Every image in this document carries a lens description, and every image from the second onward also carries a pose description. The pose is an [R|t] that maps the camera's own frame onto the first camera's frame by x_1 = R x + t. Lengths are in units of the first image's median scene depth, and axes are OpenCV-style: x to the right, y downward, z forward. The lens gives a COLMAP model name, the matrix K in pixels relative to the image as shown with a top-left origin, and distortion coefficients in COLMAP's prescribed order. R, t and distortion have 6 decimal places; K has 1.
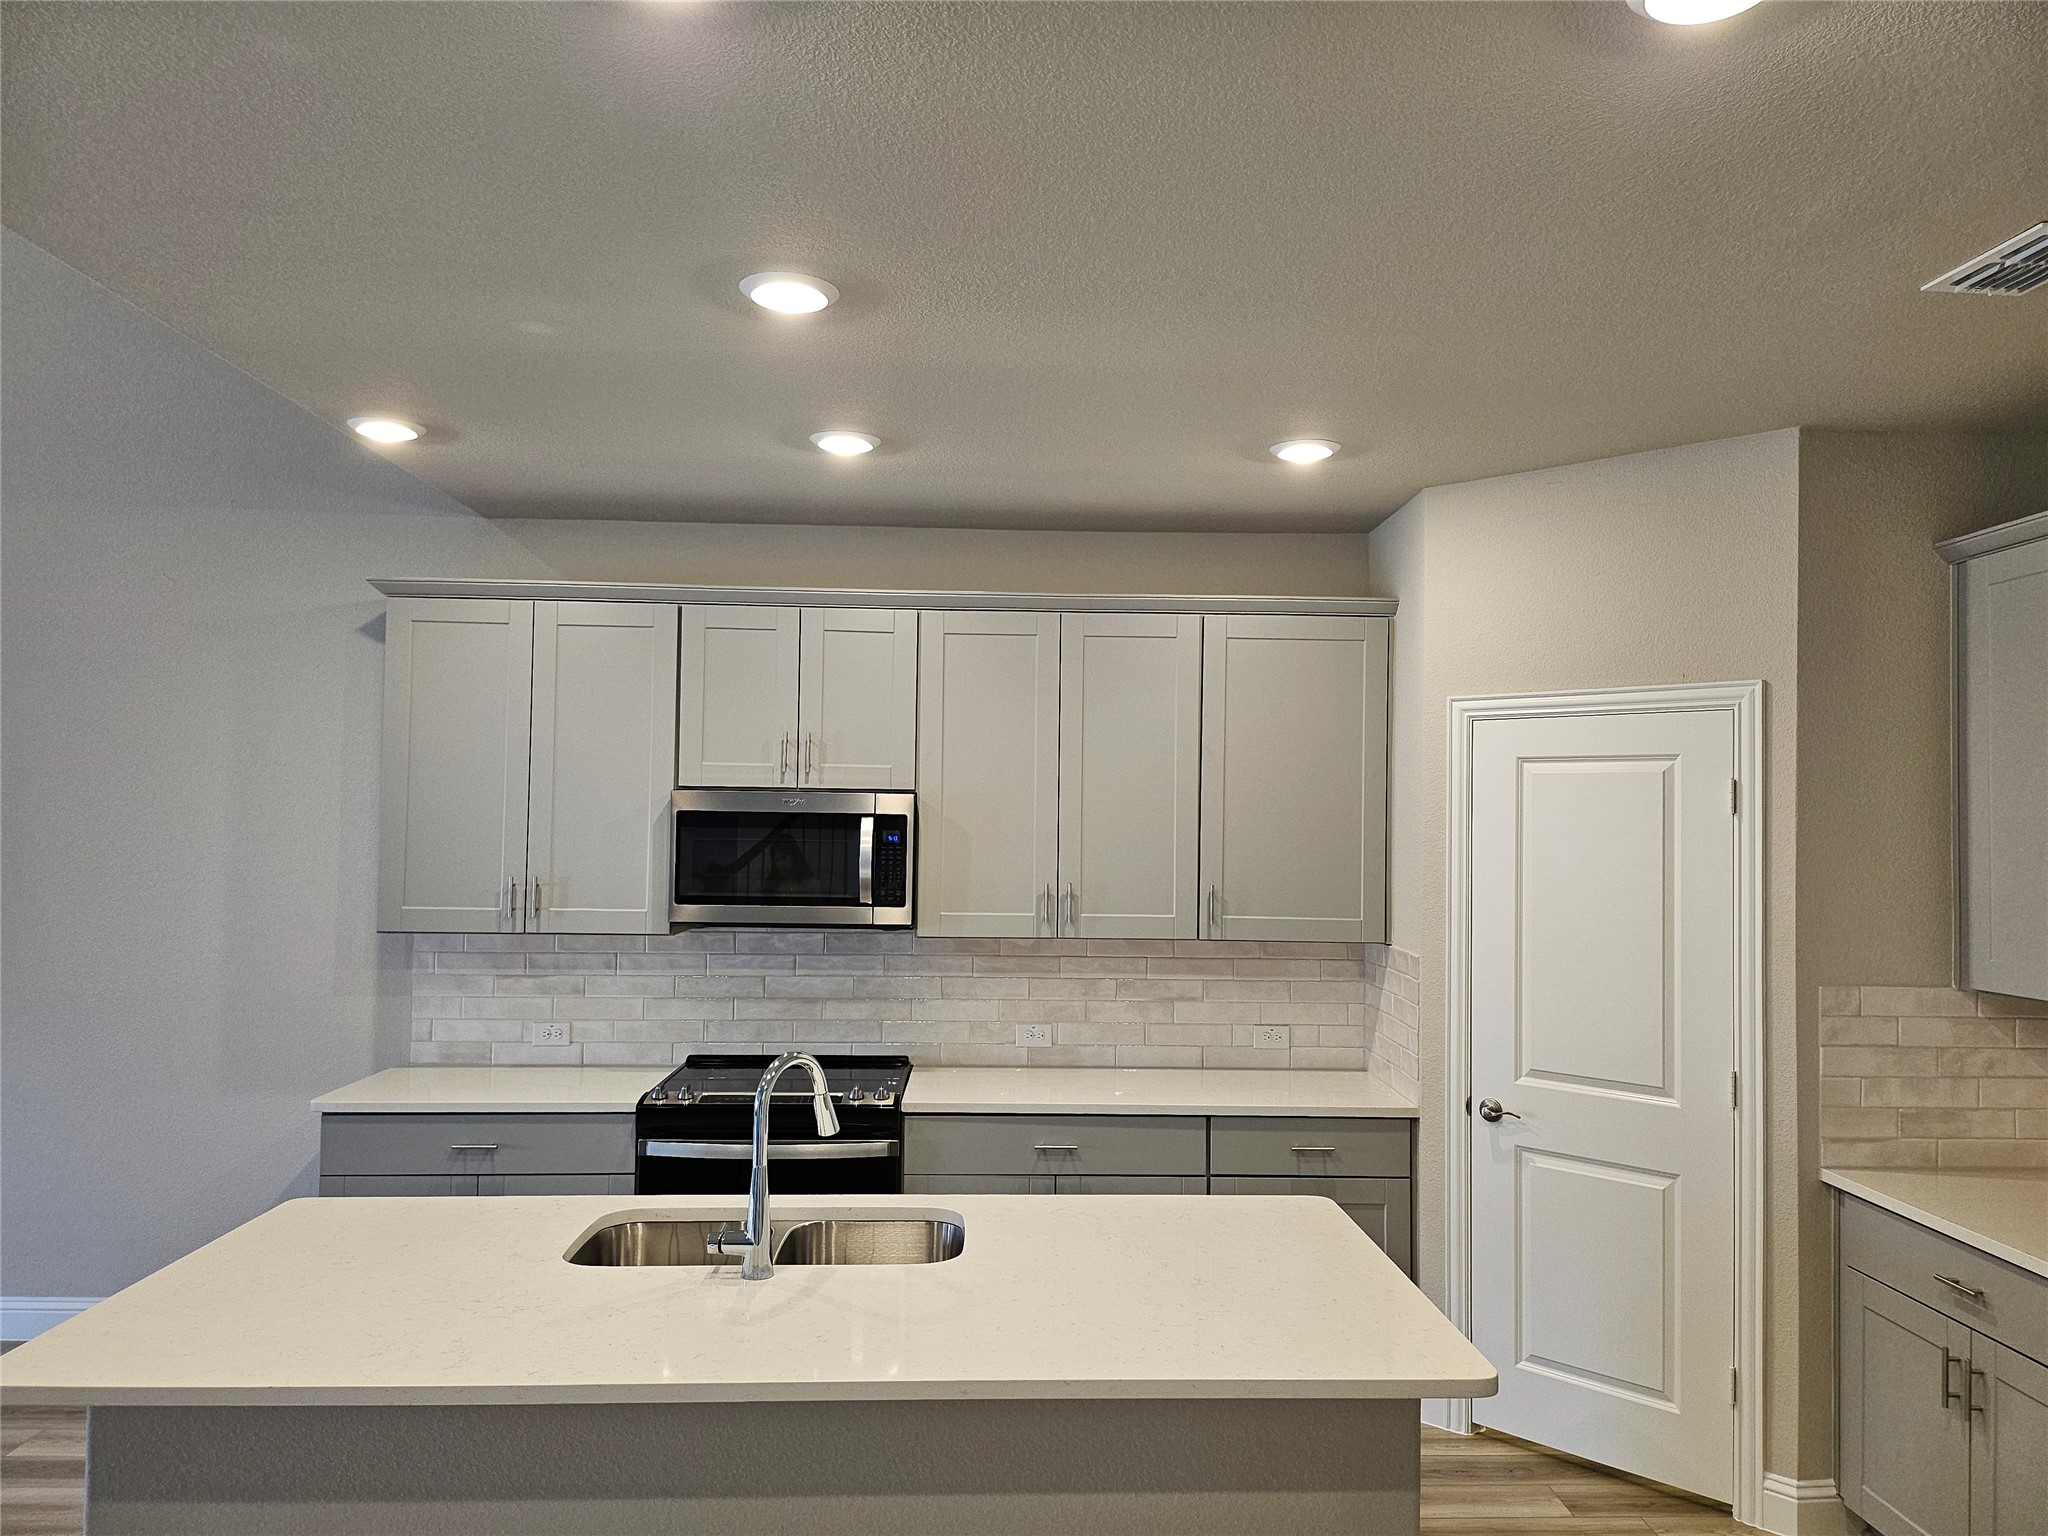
lens RADIAL K [[1446.2, 0, 1034.5], [0, 1446.2, 786.2], [0, 0, 1]] dist [0.078010, -0.082558]
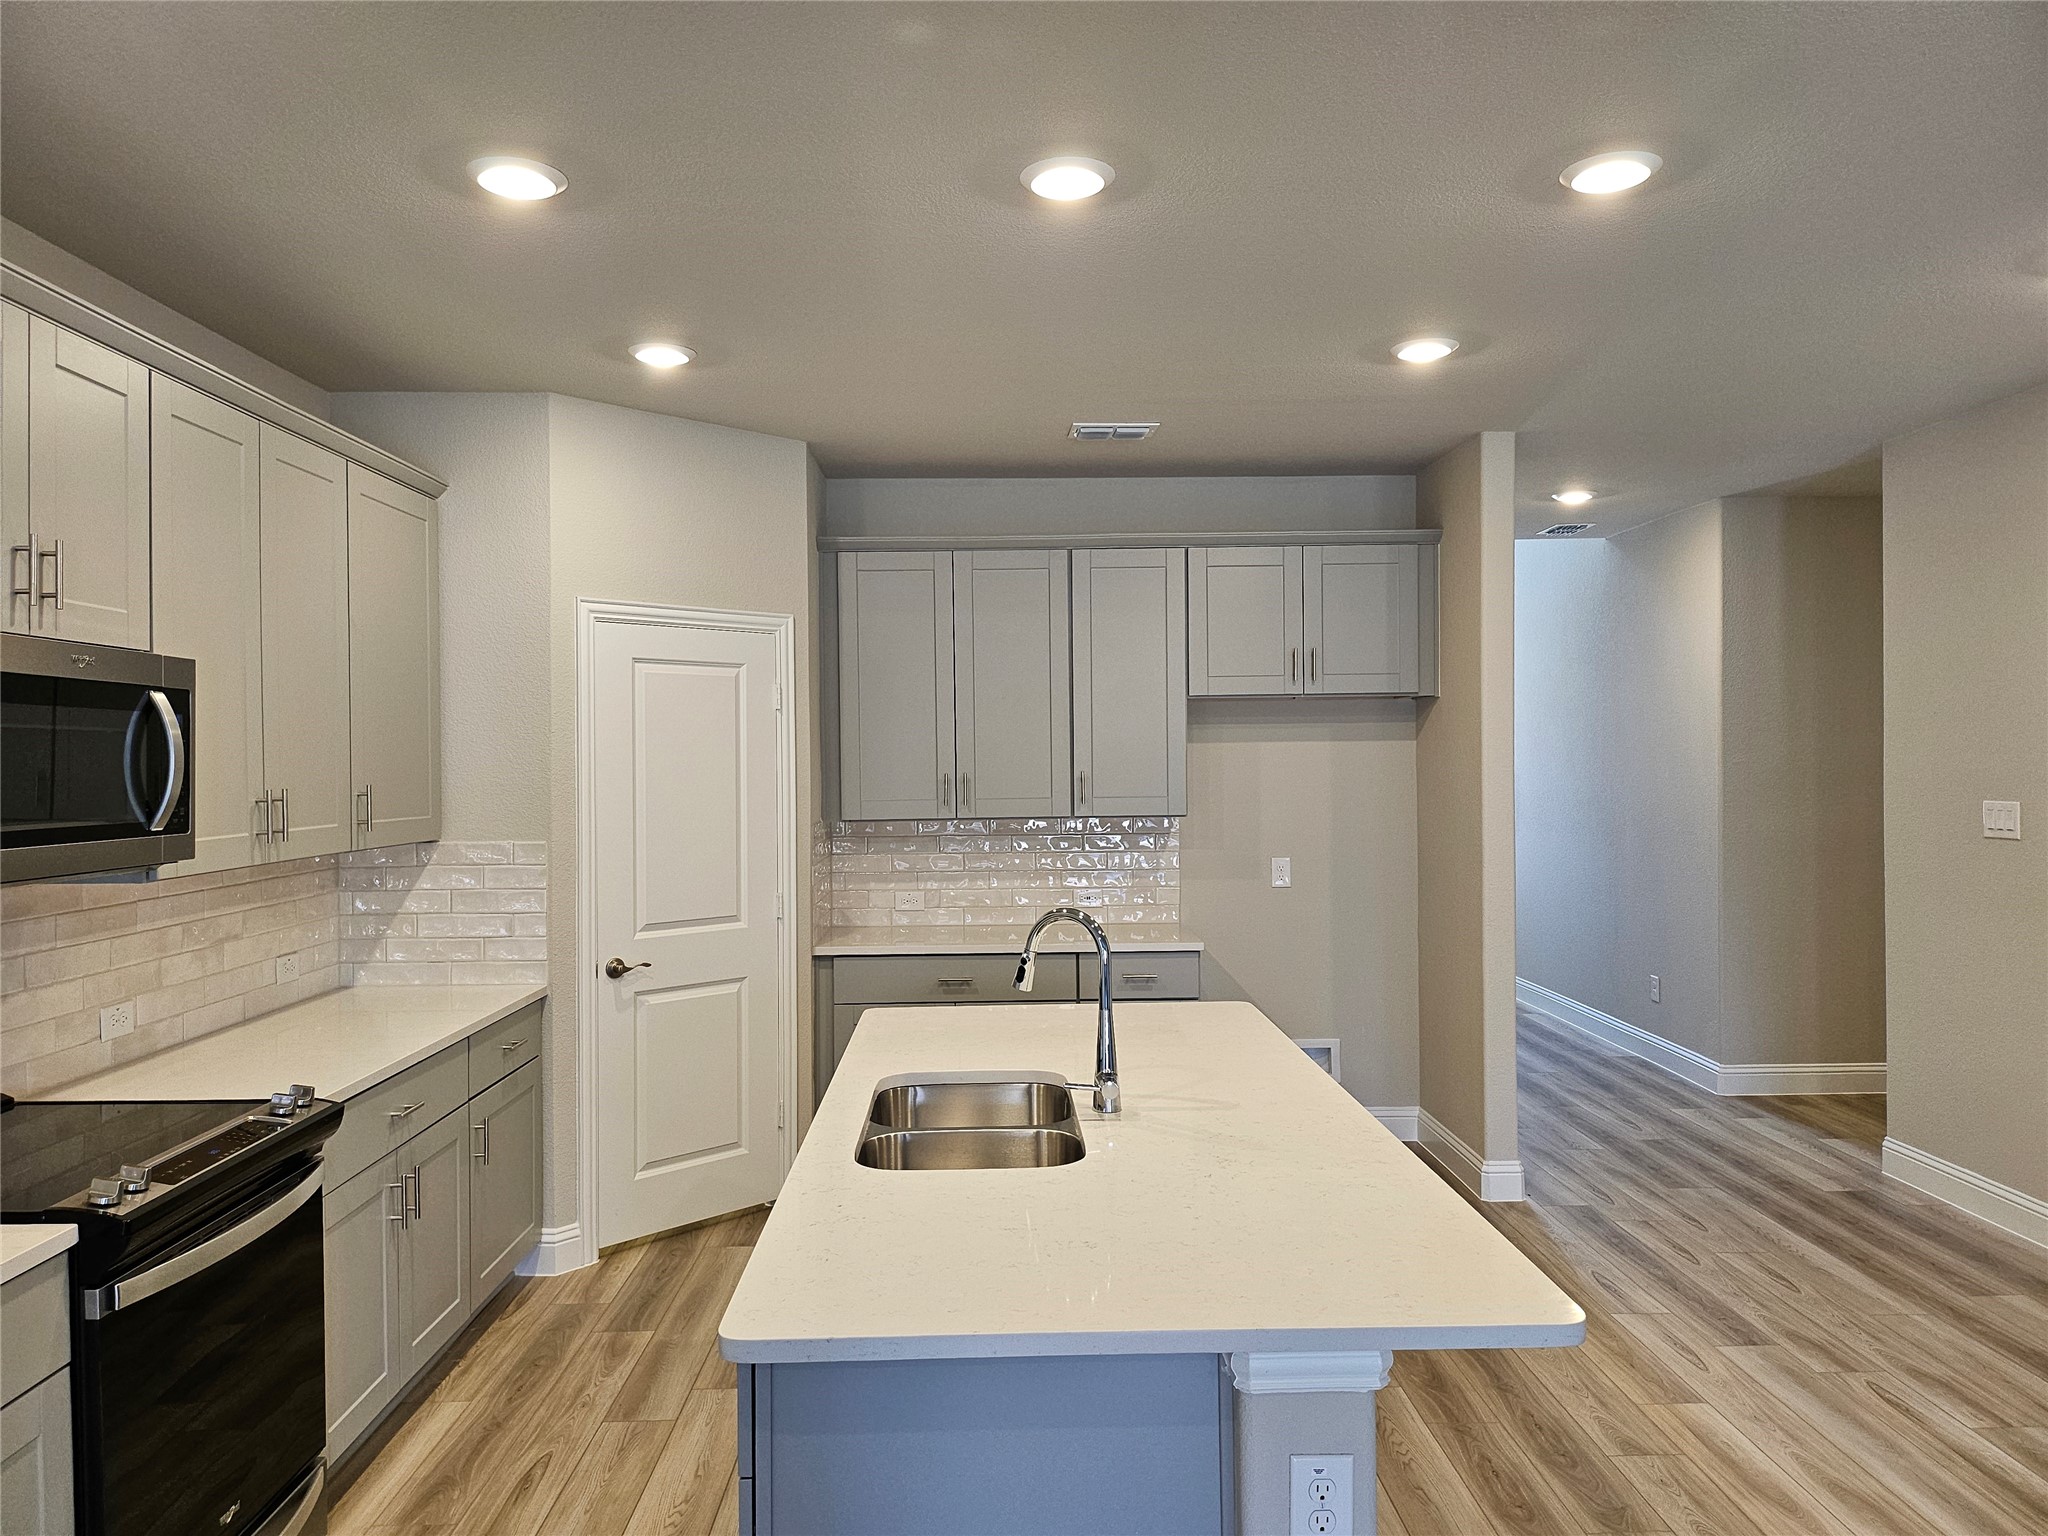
lens RADIAL K [[1437.2, 0, 1019.6], [0, 1437.2, 771.0], [0, 0, 1]] dist [0.078565, -0.090324]
pose [[0.012349, -0.022928, 0.999661, -0.725310], [-0.016461, 0.999597, 0.023130, 0.034375], [-0.999788, -0.016741, 0.011967, 0.610326]]
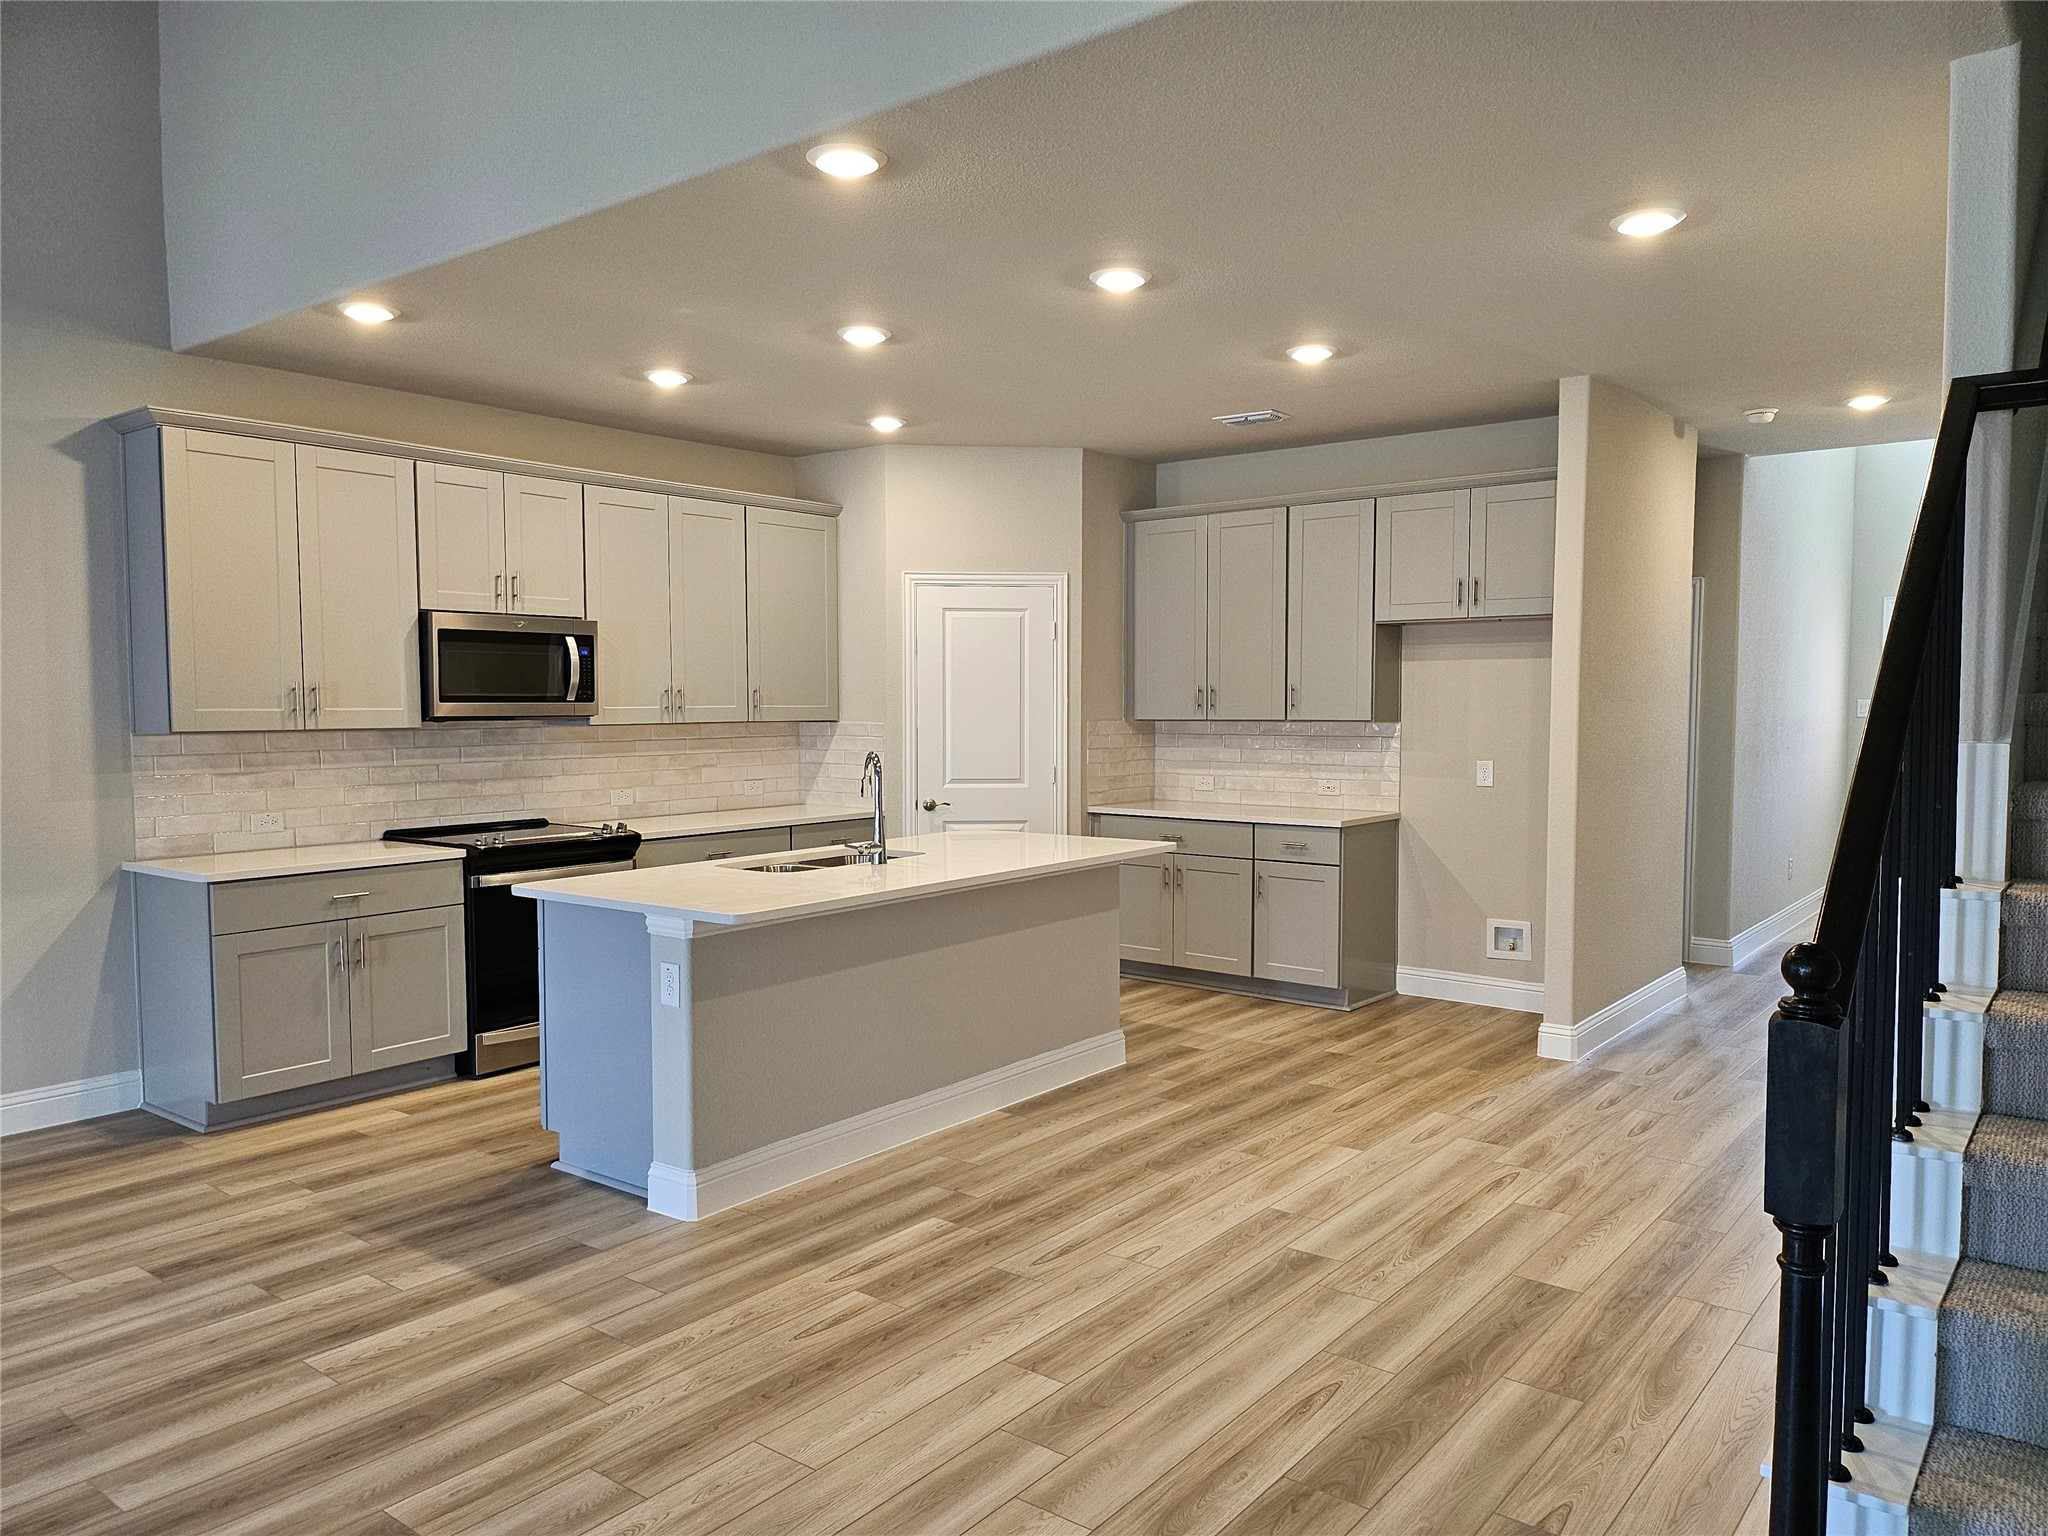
lens RADIAL K [[1446.2, 0, 1034.5], [0, 1446.2, 786.2], [0, 0, 1]] dist [0.078010, -0.082558]
pose [[0.641329, -0.063825, 0.764607, -0.875658], [-0.008889, 0.995849, 0.090584, 0.032841], [-0.767215, -0.064891, 0.638099, -0.215549]]
